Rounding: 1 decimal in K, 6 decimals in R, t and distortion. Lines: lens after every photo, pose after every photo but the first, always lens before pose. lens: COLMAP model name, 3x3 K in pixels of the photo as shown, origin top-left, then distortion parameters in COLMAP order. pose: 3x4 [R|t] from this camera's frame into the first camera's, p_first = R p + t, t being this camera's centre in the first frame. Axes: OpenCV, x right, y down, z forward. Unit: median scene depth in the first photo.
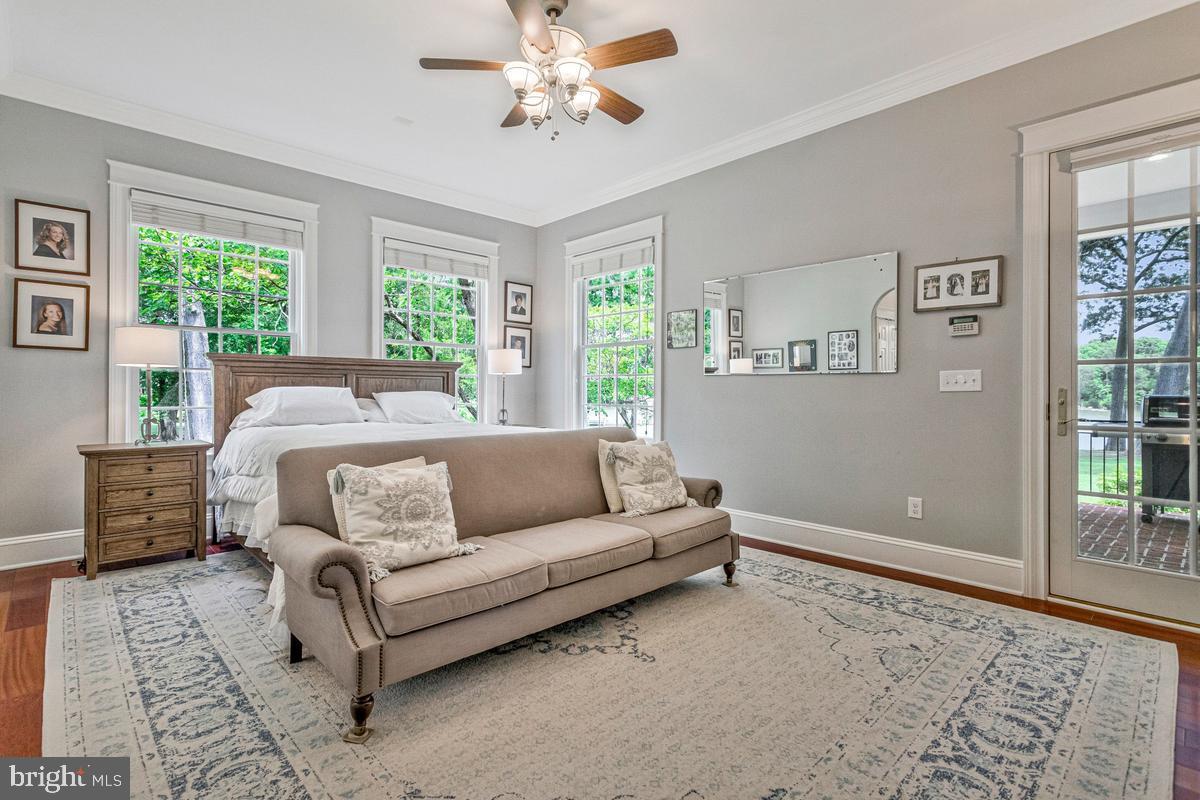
lens RADIAL K [[576.6, 0, 594.3], [0, 576.6, 397.2], [0, 0, 1]] dist [0.003910, 0.002837]
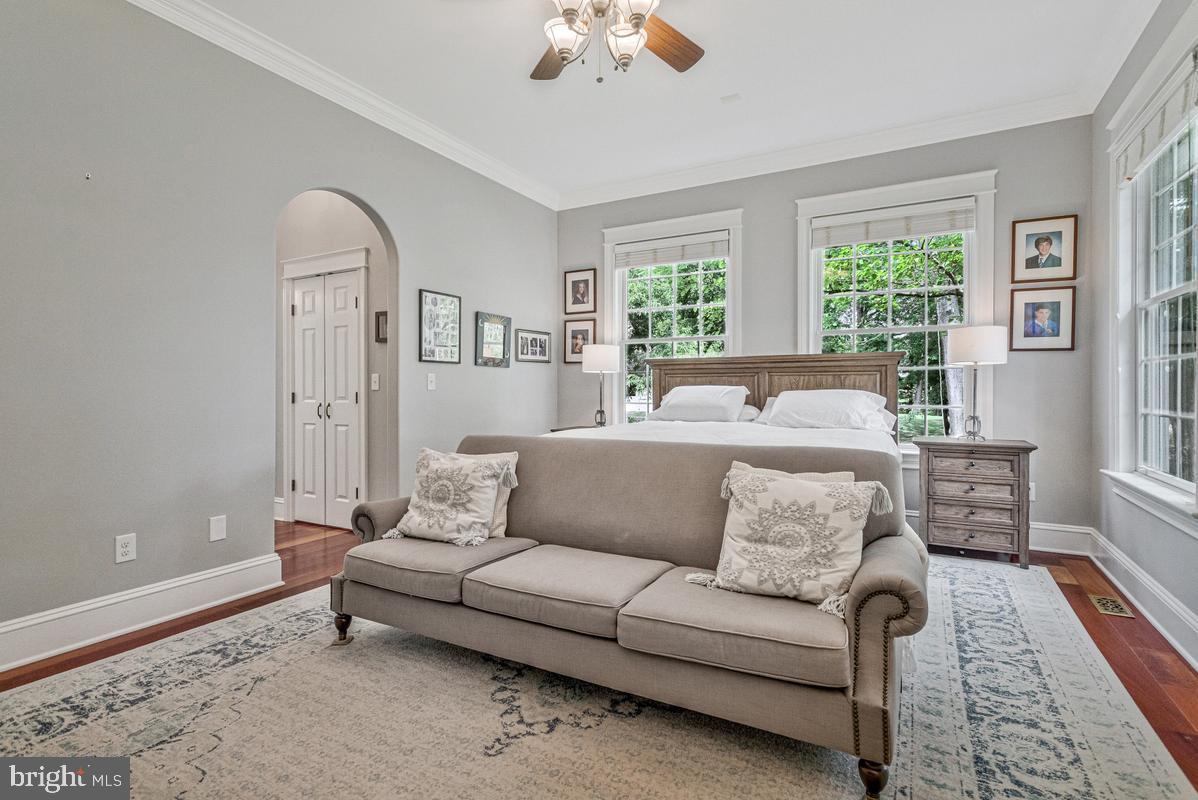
lens RADIAL K [[575.6, 0, 597.2], [0, 575.6, 391.2], [0, 0, 1]] dist [0.003910, 0.002837]
pose [[0.306560, 0.000543, -0.951851, 0.541514], [-0.007590, 0.999969, -0.001875, -0.005819], [0.951821, 0.007800, 0.306555, 0.575618]]
